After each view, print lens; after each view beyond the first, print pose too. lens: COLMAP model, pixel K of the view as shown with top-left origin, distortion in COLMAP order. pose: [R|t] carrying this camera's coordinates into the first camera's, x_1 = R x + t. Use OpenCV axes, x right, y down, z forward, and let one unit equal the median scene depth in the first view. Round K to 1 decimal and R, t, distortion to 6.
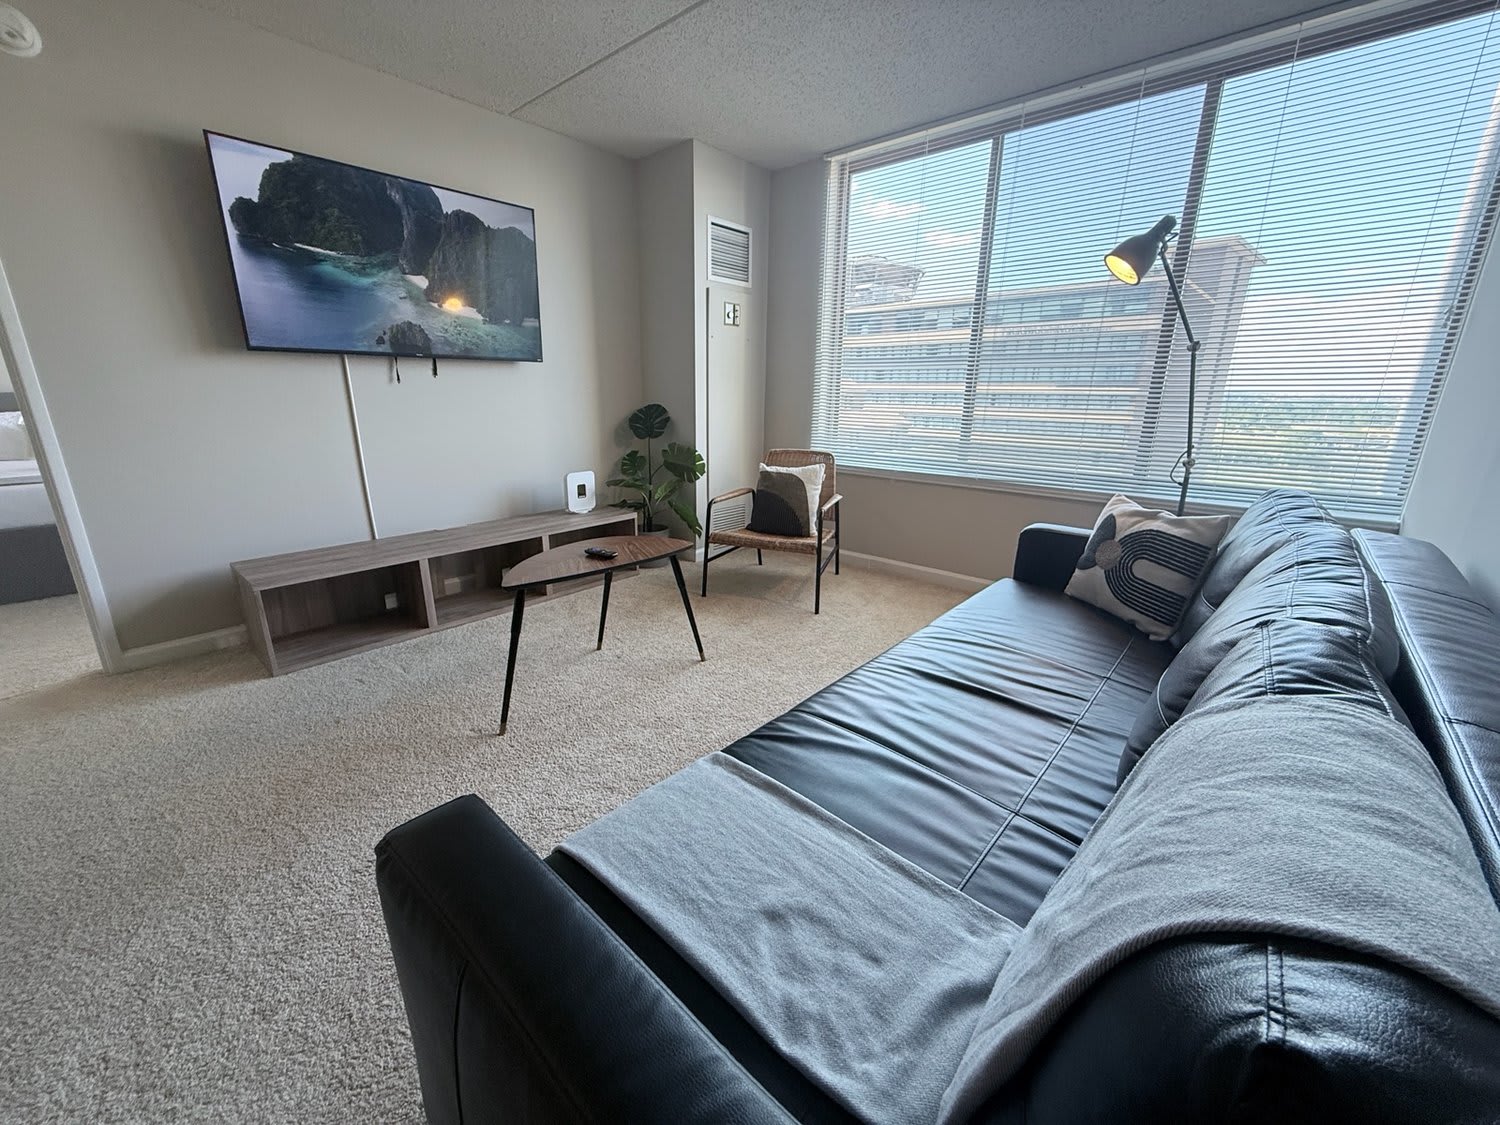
lens RADIAL K [[595.5, 0, 747.0], [0, 595.5, 563.3], [0, 0, 1]] dist [0.000584, -0.000158]
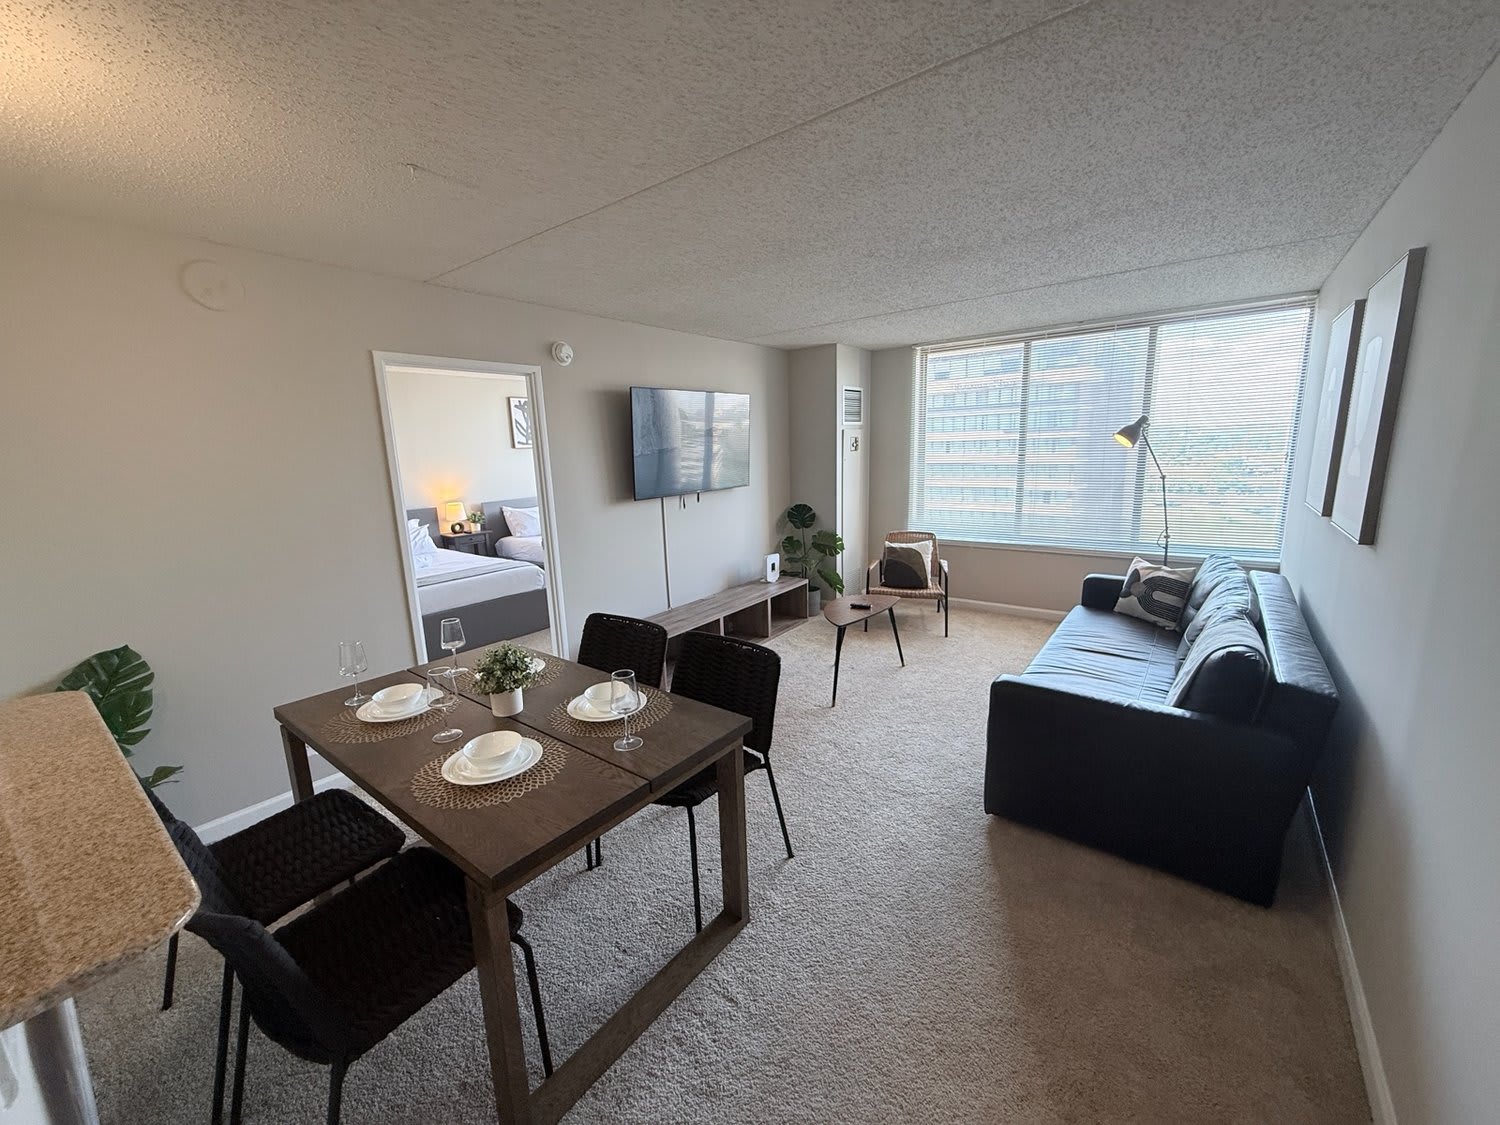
lens RADIAL K [[595.5, 0, 745.8], [0, 595.5, 564.9], [0, 0, 1]] dist [0.000584, -0.000158]
pose [[0.996530, -0.058146, 0.059565, -0.454310], [0.062929, 0.994656, -0.081845, -0.008802], [-0.054488, 0.085309, 0.994864, -0.509640]]
